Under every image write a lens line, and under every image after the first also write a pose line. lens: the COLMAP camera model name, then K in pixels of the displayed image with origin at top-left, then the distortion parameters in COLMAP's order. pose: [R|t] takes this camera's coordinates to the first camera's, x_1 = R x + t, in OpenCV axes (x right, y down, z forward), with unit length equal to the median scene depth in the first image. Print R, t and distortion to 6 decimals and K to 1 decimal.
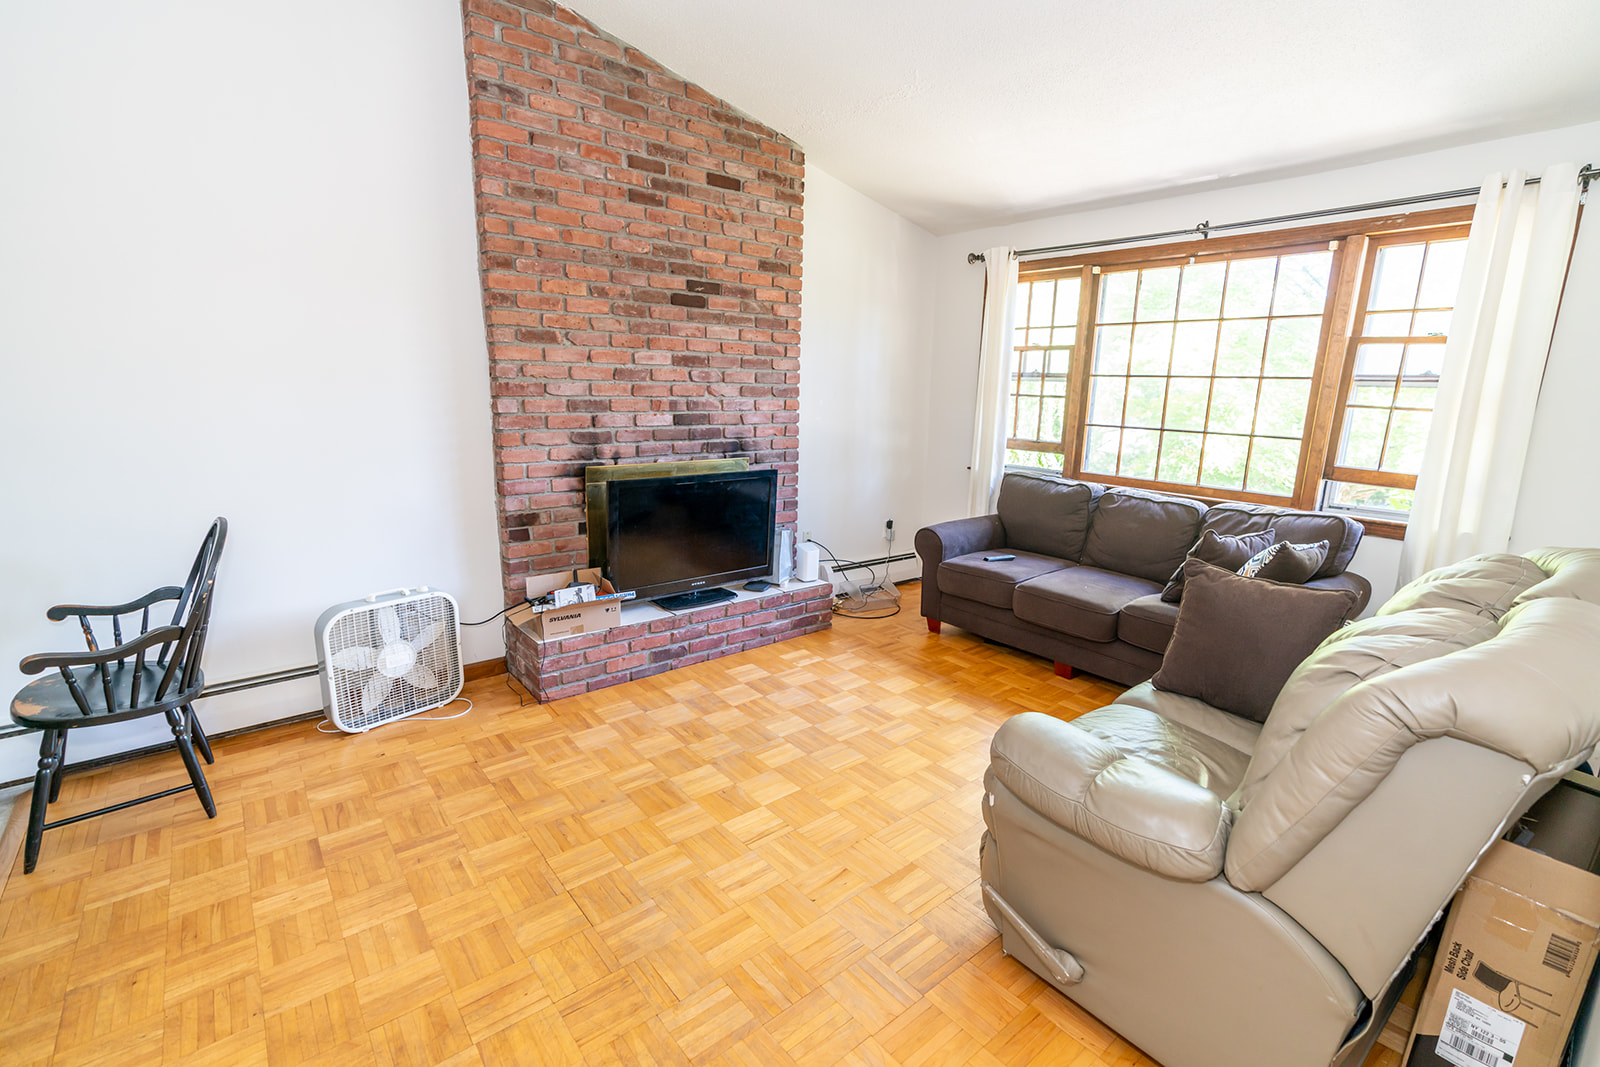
lens RADIAL K [[728.3, 0, 800.0], [0, 728.3, 533.5], [0, 0, 1]] dist [0.000997, 0.000282]
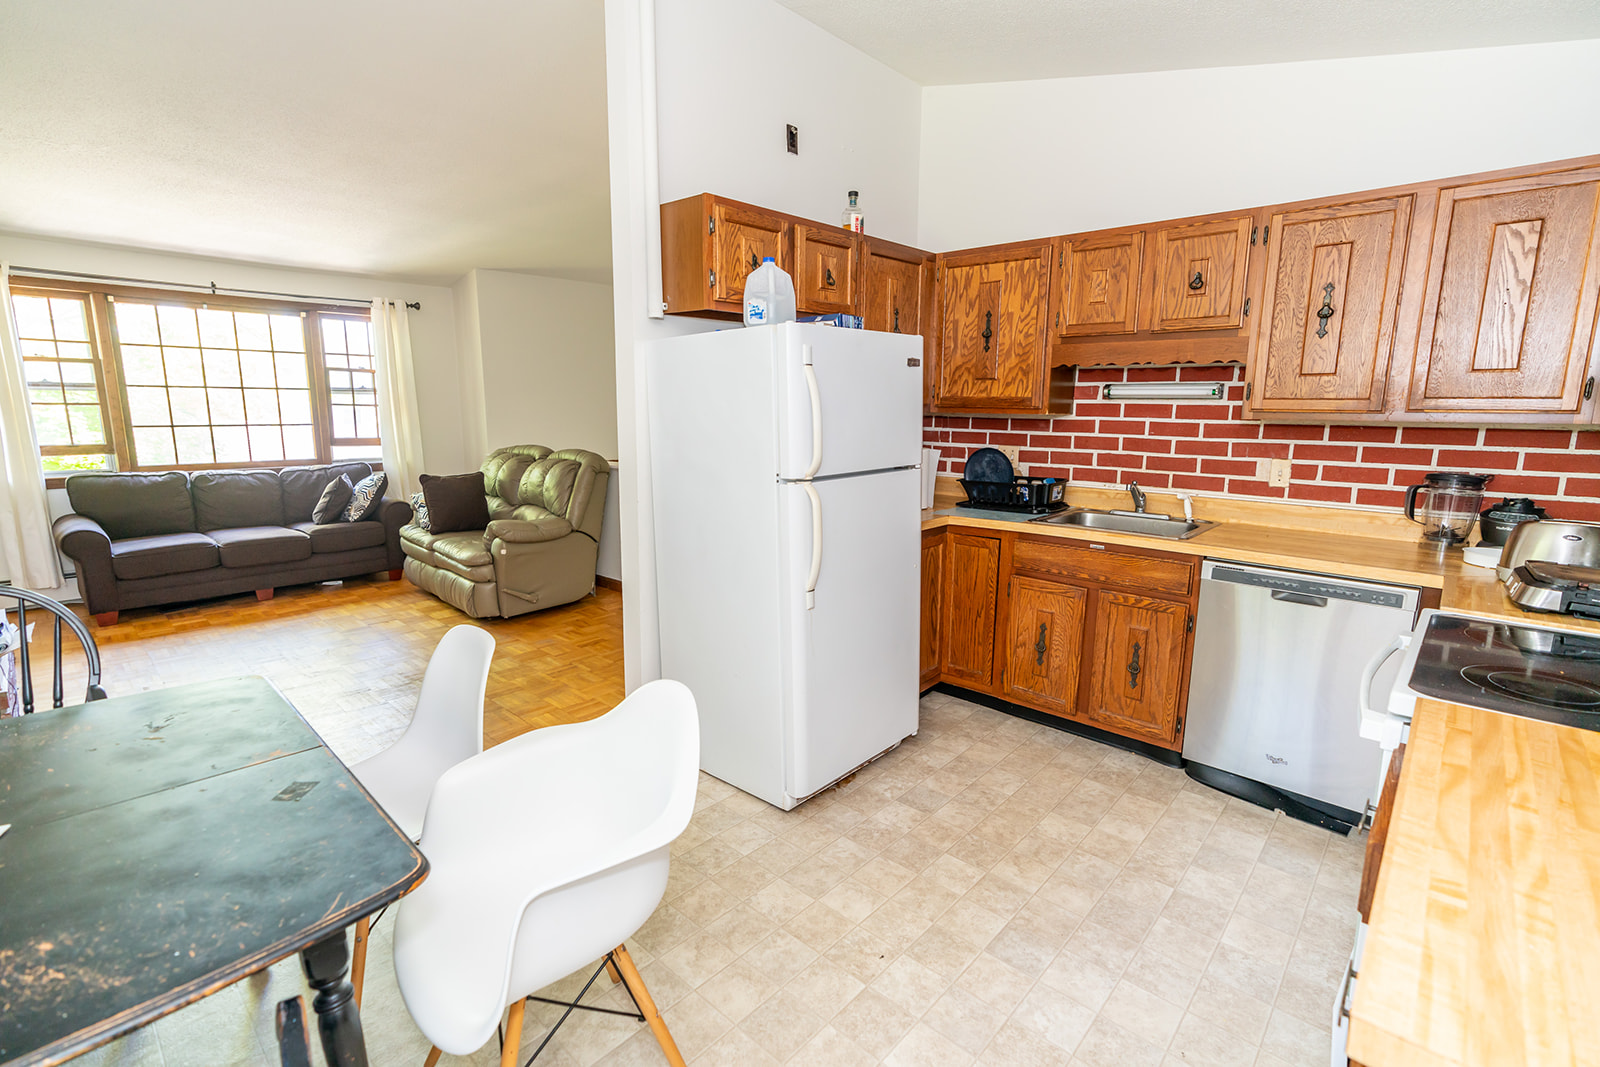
lens RADIAL K [[729.2, 0, 800.0], [0, 729.2, 533.5], [0, 0, 1]] dist [0.000376, 0.000088]
pose [[-0.138833, -0.192506, 0.971425, -1.076464], [0.196243, 0.956124, 0.217520, -0.029689], [-0.970677, 0.220834, -0.094963, 0.096728]]
